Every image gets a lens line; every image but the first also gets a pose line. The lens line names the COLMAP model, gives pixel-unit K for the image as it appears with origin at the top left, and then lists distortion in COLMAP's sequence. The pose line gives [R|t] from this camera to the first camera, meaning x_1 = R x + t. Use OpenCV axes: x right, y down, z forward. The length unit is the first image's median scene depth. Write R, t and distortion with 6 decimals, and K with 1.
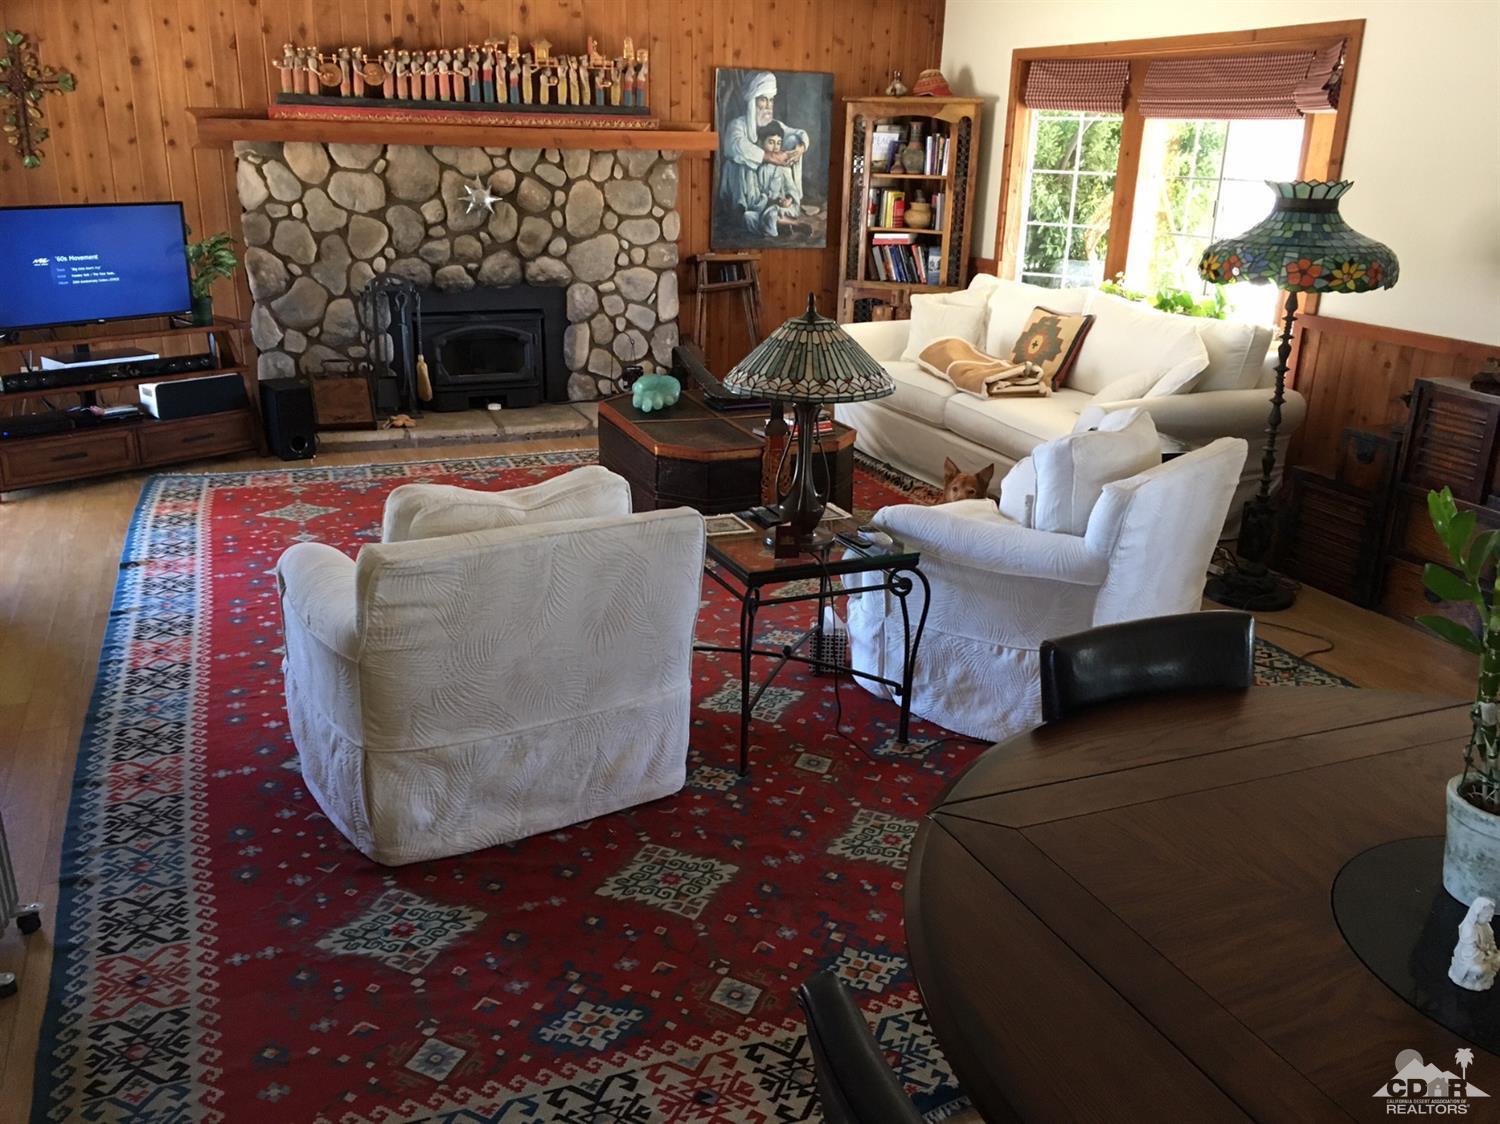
lens RADIAL K [[1265.4, 0, 750.0], [0, 1265.4, 562.0], [0, 0, 1]] dist [0.063772, -0.064319]
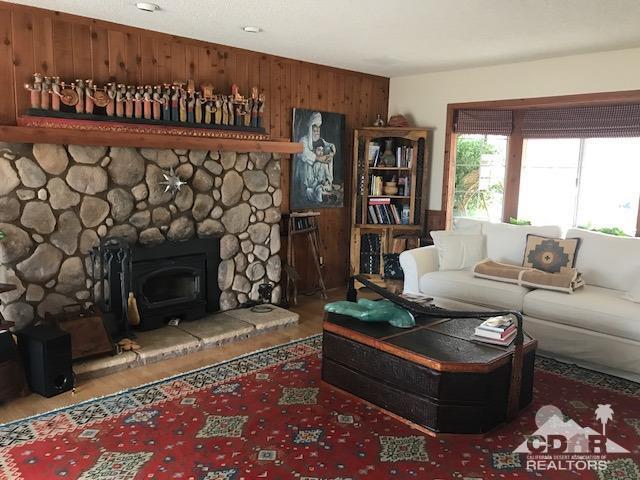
lens RADIAL K [[519.6, 0, 320.0], [0, 519.6, 240.0], [0, 0, 1]] dist [0.005713, -0.002281]
pose [[0.929870, -0.055763, 0.363638, -0.270629], [0.118210, 0.981318, -0.151795, -0.108998], [-0.348380, 0.184135, 0.919090, 0.399895]]
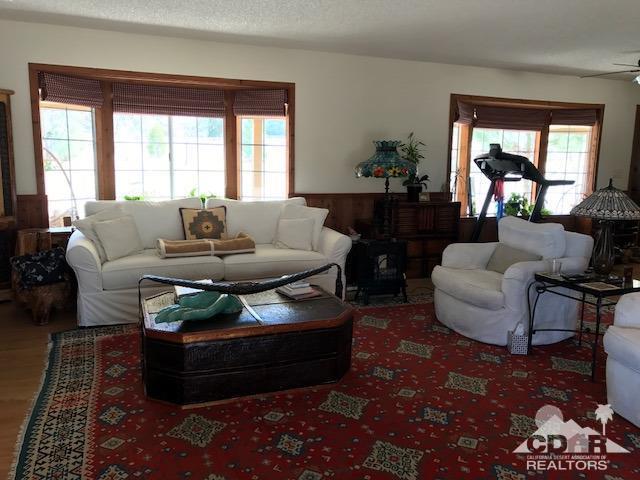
lens RADIAL K [[528.2, 0, 320.0], [0, 528.2, 240.0], [0, 0, 1]] dist [0.013742, 0.003824]
pose [[0.014867, -0.189313, 0.981804, -0.471532], [0.299422, 0.937696, 0.176274, -0.212502], [-0.954005, 0.291353, 0.070625, 0.696914]]
